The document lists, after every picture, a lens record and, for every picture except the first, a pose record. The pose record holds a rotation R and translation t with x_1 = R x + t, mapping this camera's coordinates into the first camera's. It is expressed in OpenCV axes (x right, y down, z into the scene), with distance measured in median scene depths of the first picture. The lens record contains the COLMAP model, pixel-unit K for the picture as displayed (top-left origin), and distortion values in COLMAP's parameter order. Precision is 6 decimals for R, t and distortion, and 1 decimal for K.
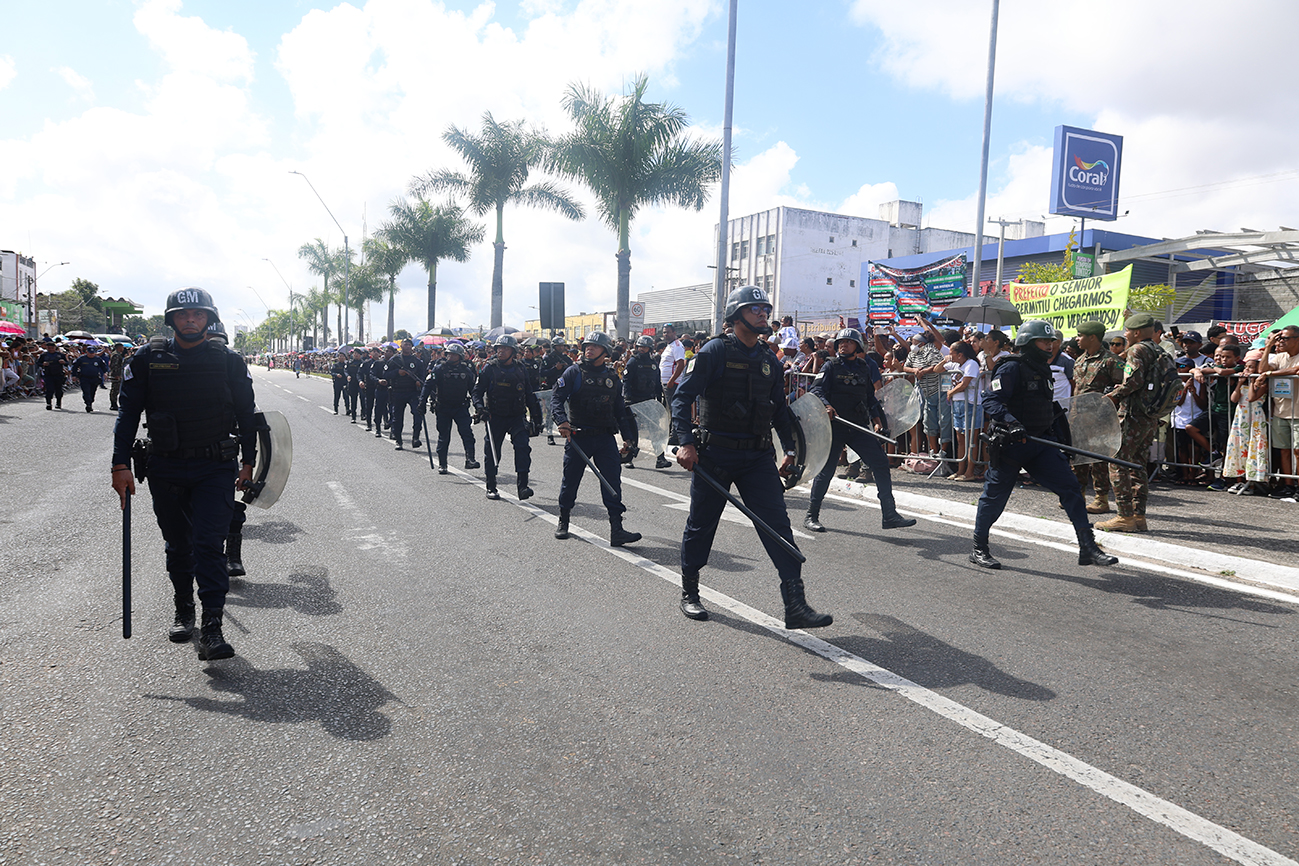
lens RADIAL K [[893.4, 0, 656.5], [0, 893.4, 434.9], [0, 0, 1]] dist [-0.005787, -0.002433]
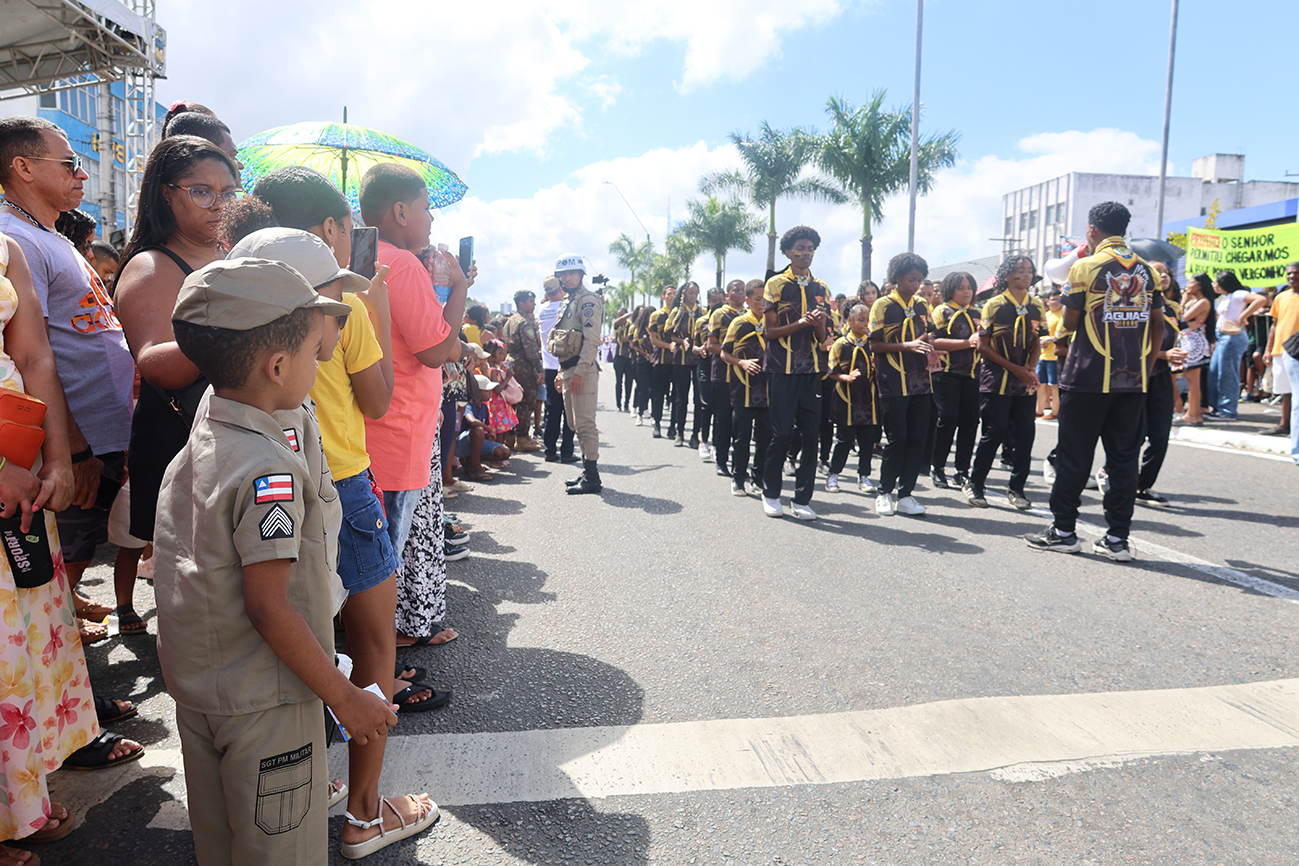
lens RADIAL K [[893.4, 0, 651.8], [0, 893.4, 427.1], [0, 0, 1]] dist [-0.005787, -0.002433]
pose [[0.944834, 0.002470, -0.327539, 0.040061], [0.000742, 0.999953, 0.009681, 0.017974], [0.327547, -0.009390, 0.944788, -0.106273]]
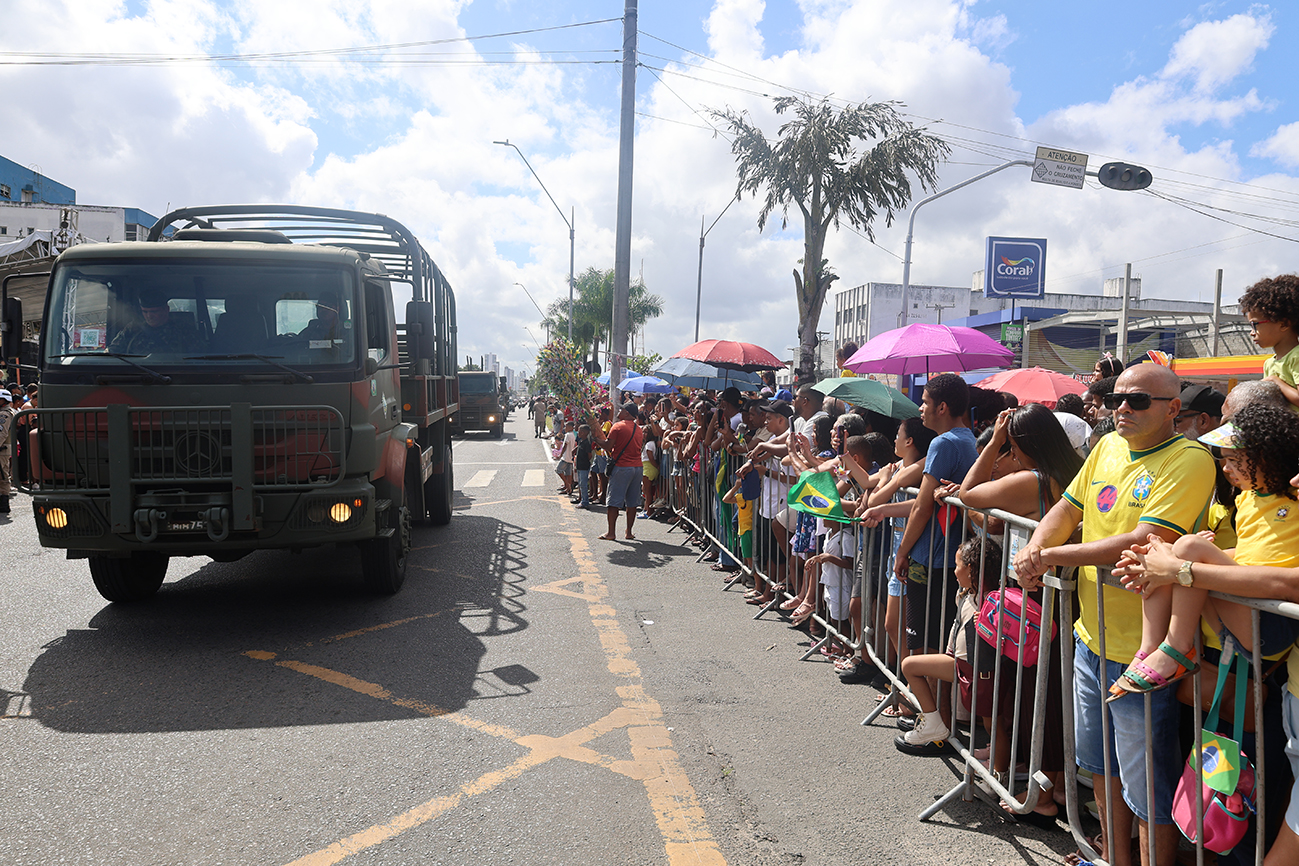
lens RADIAL K [[893.4, 0, 649.1], [0, 893.4, 429.4], [0, 0, 1]] dist [-0.005787, -0.002433]
pose [[0.951179, 0.005252, -0.308595, 0.361138], [-0.021218, 0.998602, -0.048407, 0.039239], [0.307910, 0.052592, 0.949961, -0.482427]]
